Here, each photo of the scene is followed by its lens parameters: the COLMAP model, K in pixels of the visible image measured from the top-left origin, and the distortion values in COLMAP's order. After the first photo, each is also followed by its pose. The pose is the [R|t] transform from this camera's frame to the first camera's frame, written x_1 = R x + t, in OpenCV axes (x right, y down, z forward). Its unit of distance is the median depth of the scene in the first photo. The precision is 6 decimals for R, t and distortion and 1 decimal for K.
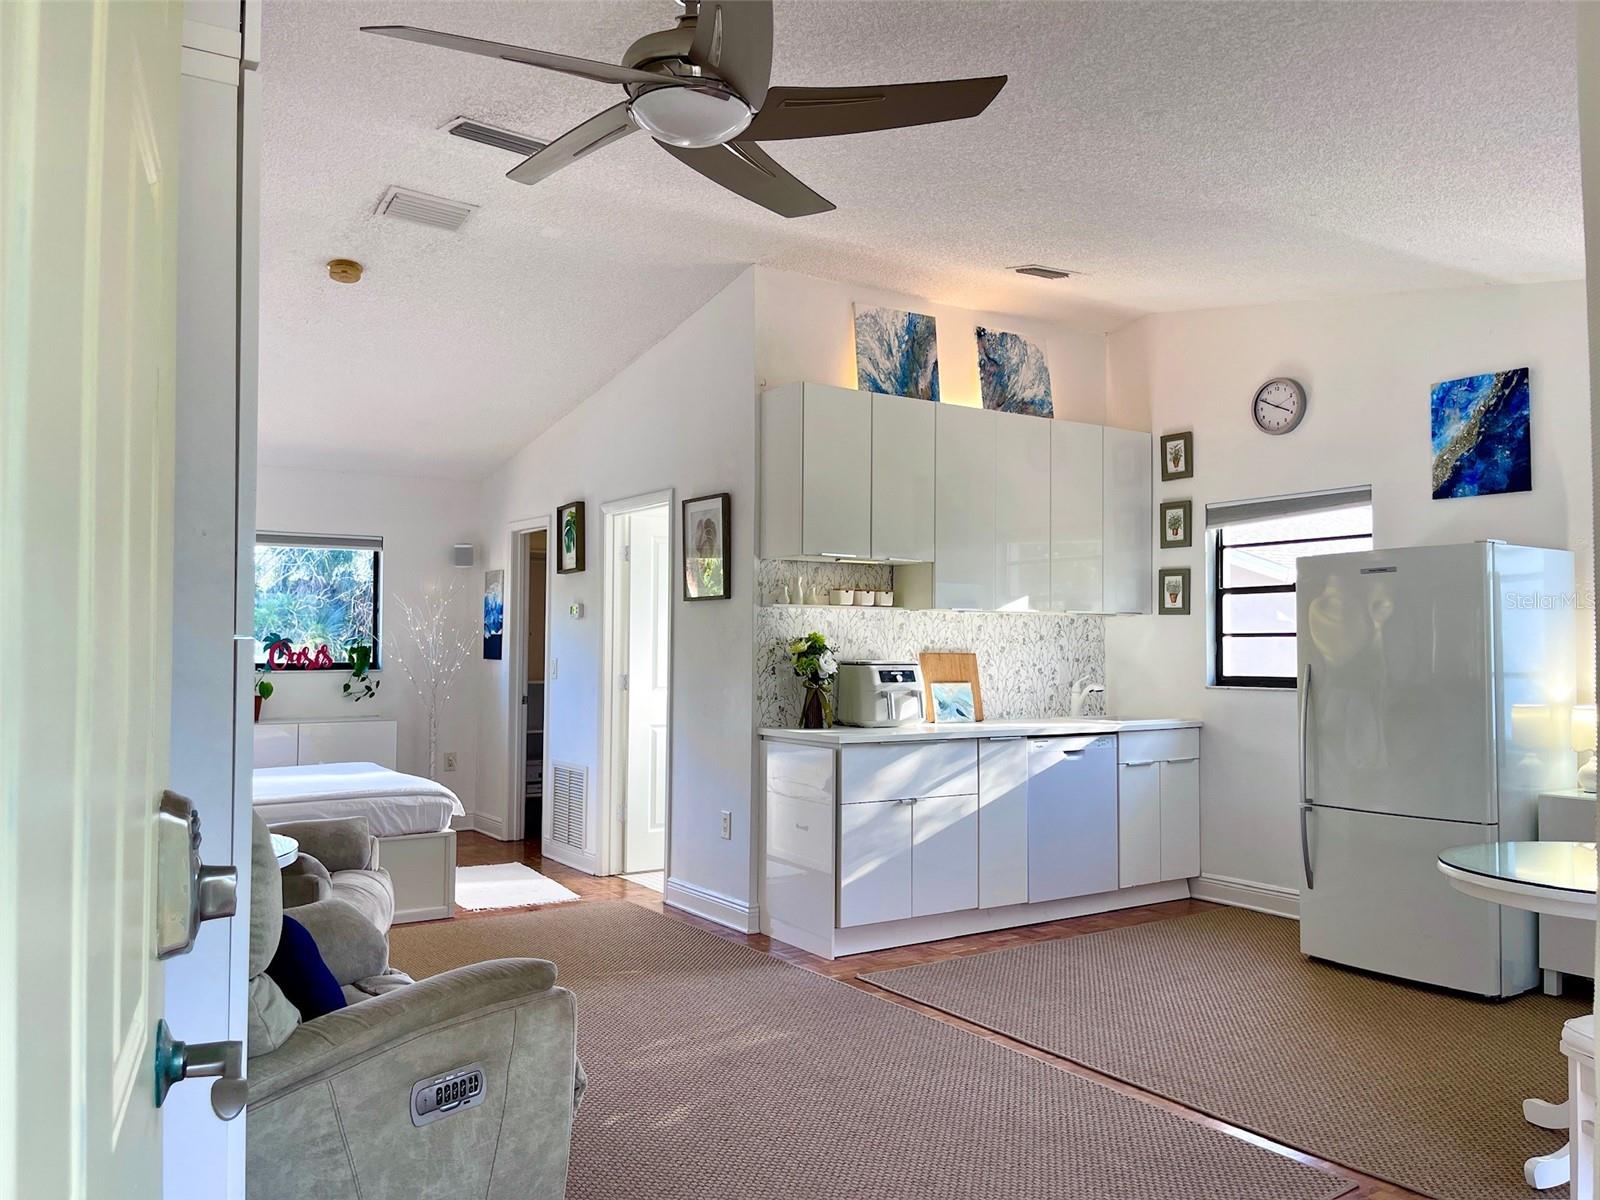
lens RADIAL K [[1212.1, 0, 799.4], [0, 1212.1, 607.7], [0, 0, 1]] dist [0.109862, -0.210358]
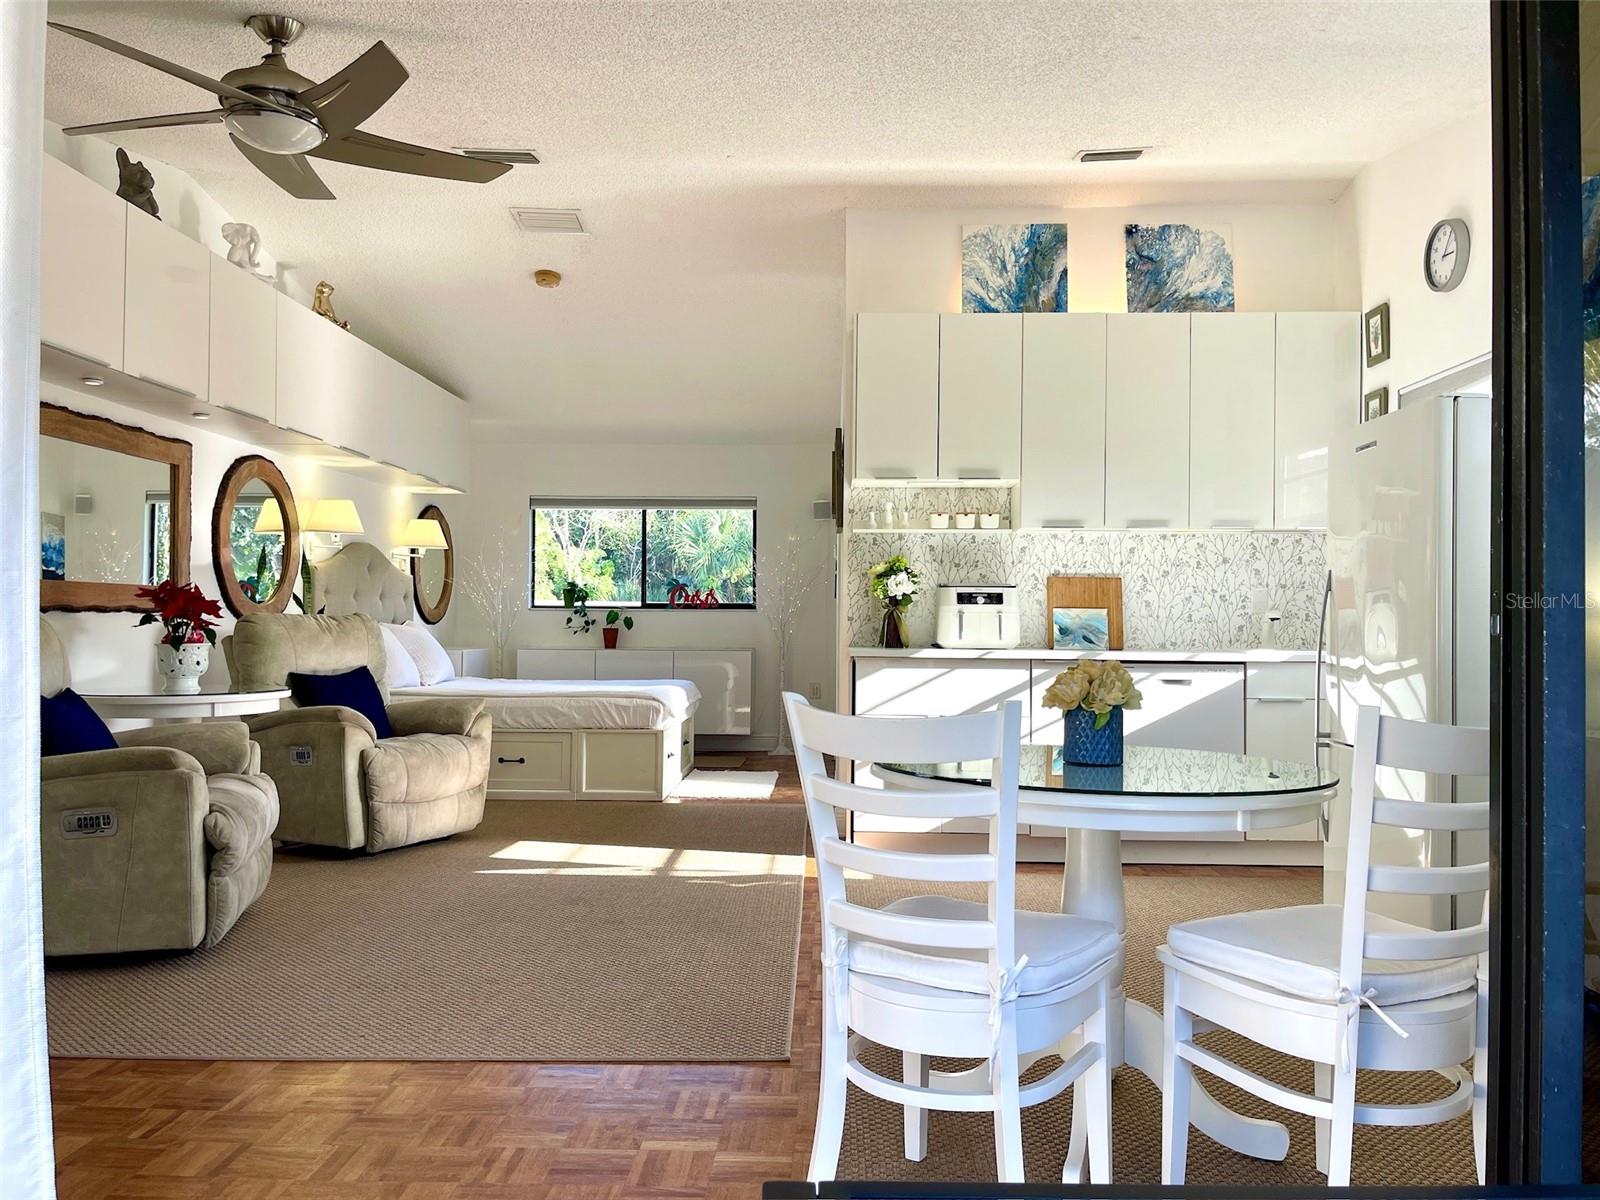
lens RADIAL K [[1207.2, 0, 800.0], [0, 1207.2, 600.0], [0, 0, 1]] dist [0.082880, -0.133823]
pose [[0.814080, -0.008045, -0.580697, 0.498168], [0.014948, 0.999863, 0.007104, 0.045721], [0.580561, -0.014463, 0.814089, 0.106308]]
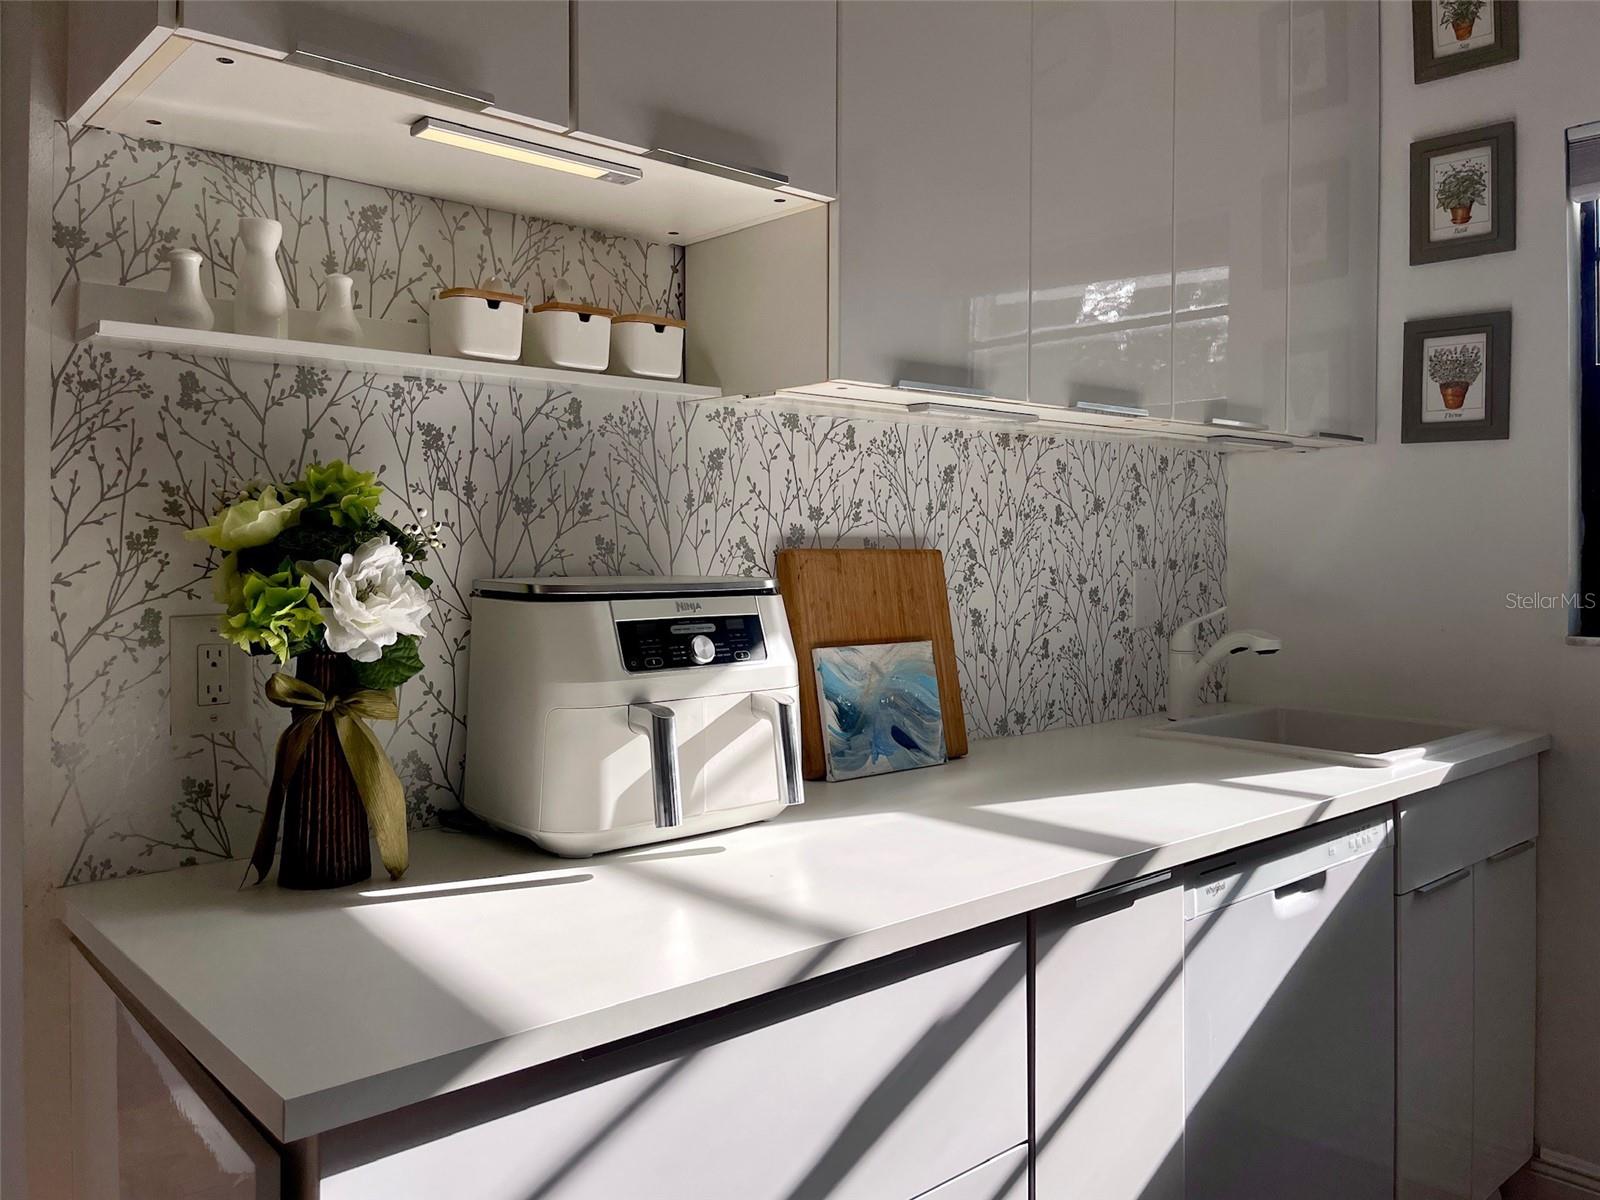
lens RADIAL K [[1227.2, 0, 796.1], [0, 1227.2, 555.9], [0, 0, 1]] dist [0.072126, -0.102427]
pose [[0.990499, -0.005174, 0.137421, 0.062048], [-0.000555, 0.999134, 0.041614, 0.026328], [-0.137517, -0.041295, 0.989638, 0.695023]]
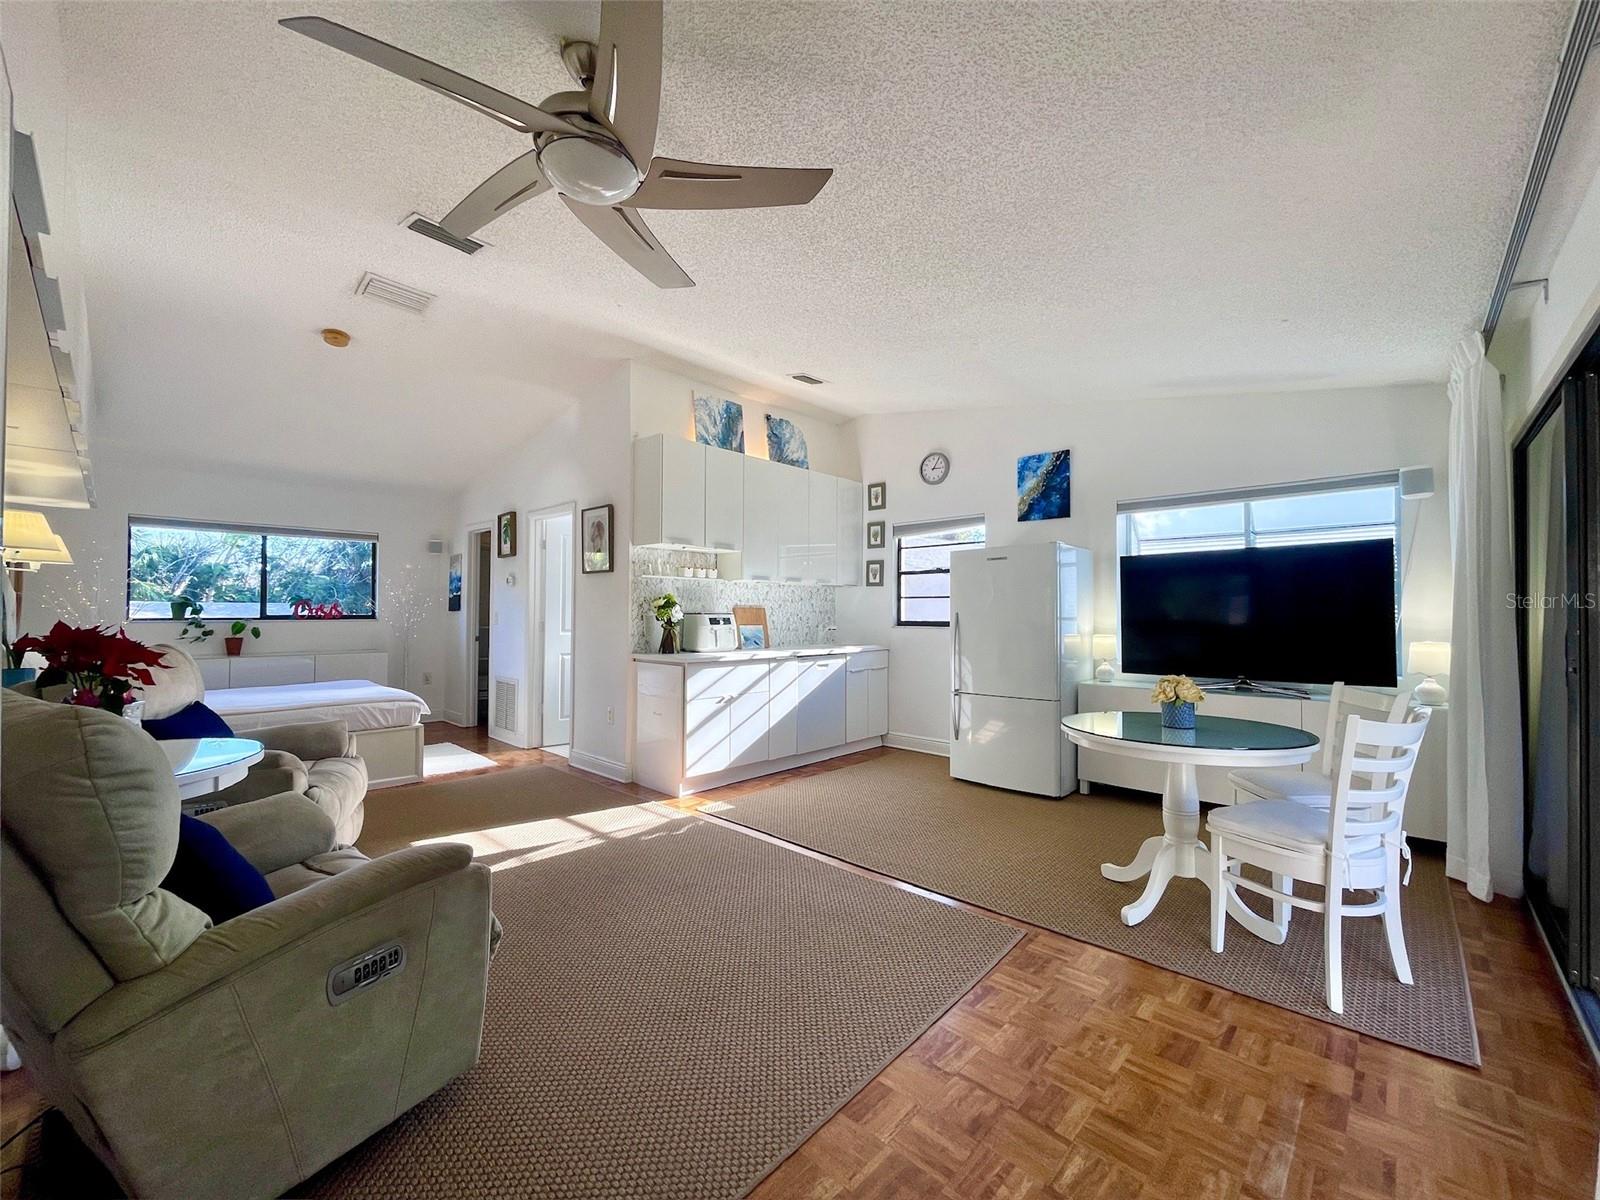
lens RADIAL K [[643.8, 0, 794.8], [0, 643.8, 604.8], [0, 0, 1]] dist [-0.001013, -0.000649]
pose [[0.975222, 0.003197, 0.221207, -0.011859], [-0.007989, 0.999752, 0.020773, 0.014810], [-0.221085, -0.022025, 0.975006, 0.126929]]
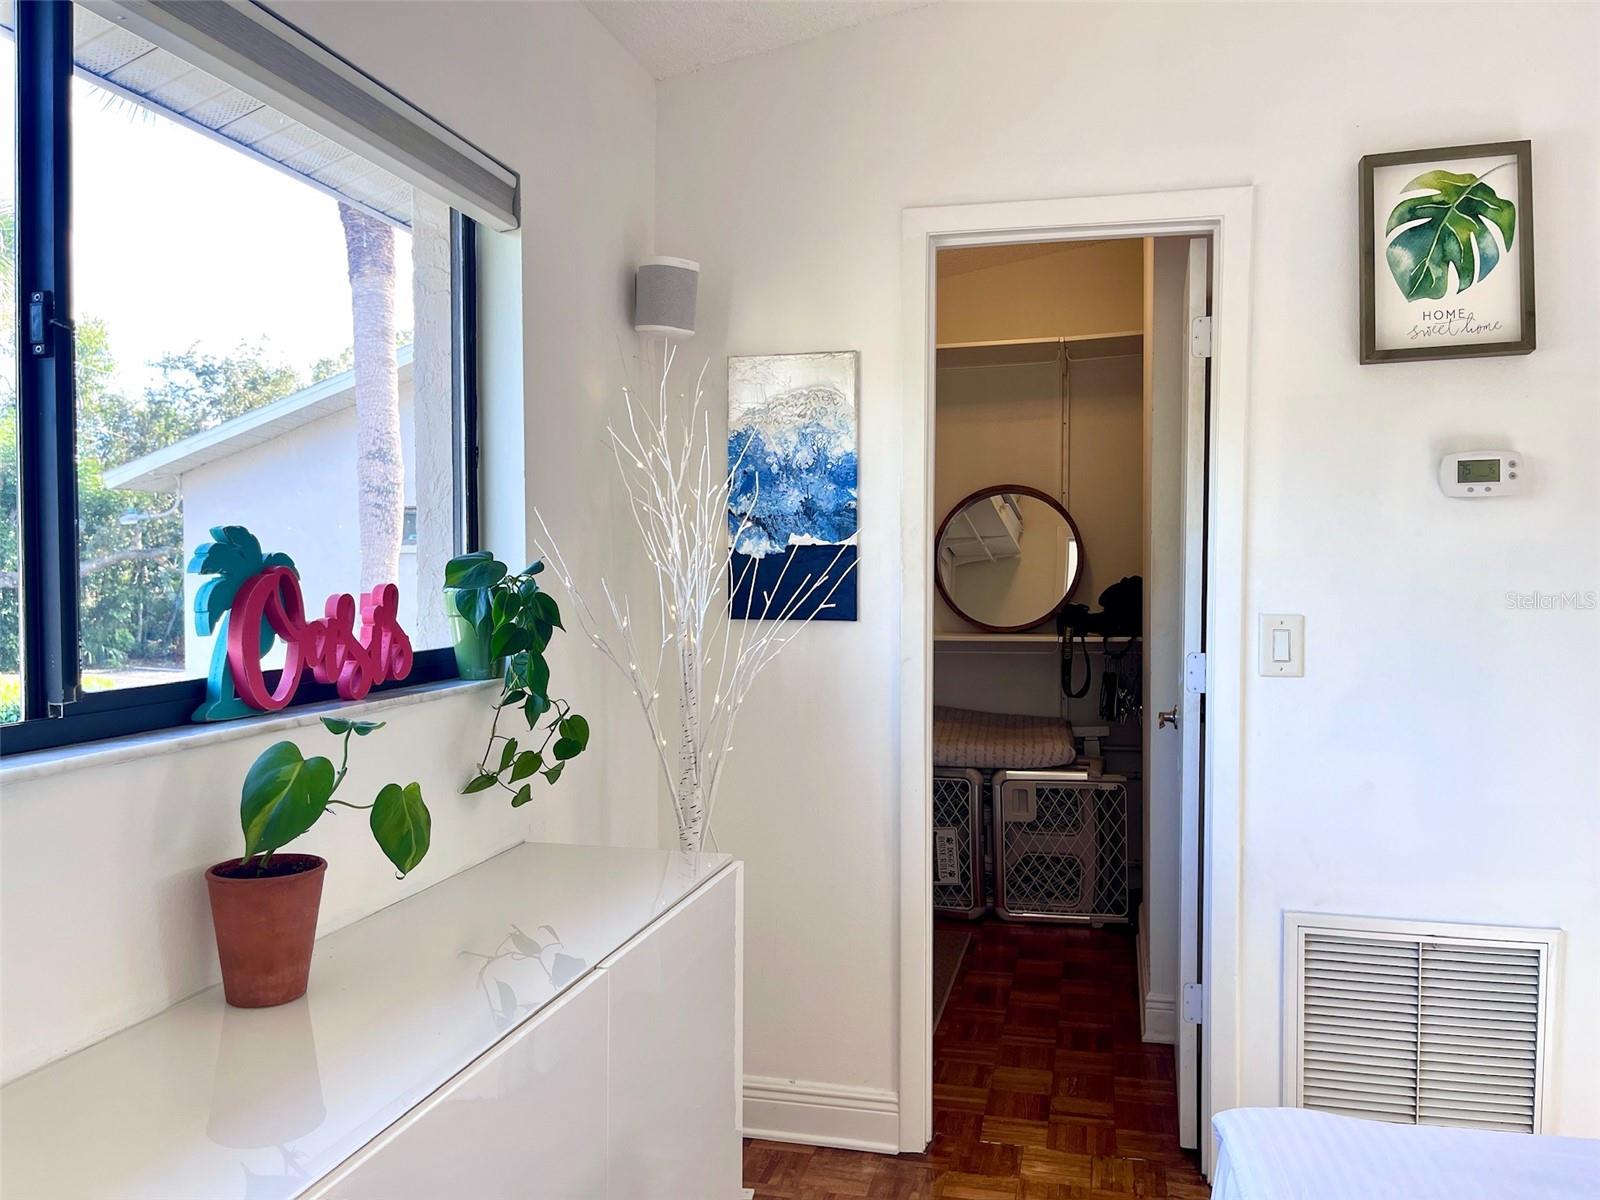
lens RADIAL K [[1207.2, 0, 800.0], [0, 1207.2, 600.0], [0, 0, 1]] dist [0.082880, -0.133823]
pose [[0.742543, -0.022528, 0.669419, -0.645191], [-0.016017, 0.998551, 0.051371, 0.026806], [-0.669607, -0.048867, 0.741107, 1.030013]]
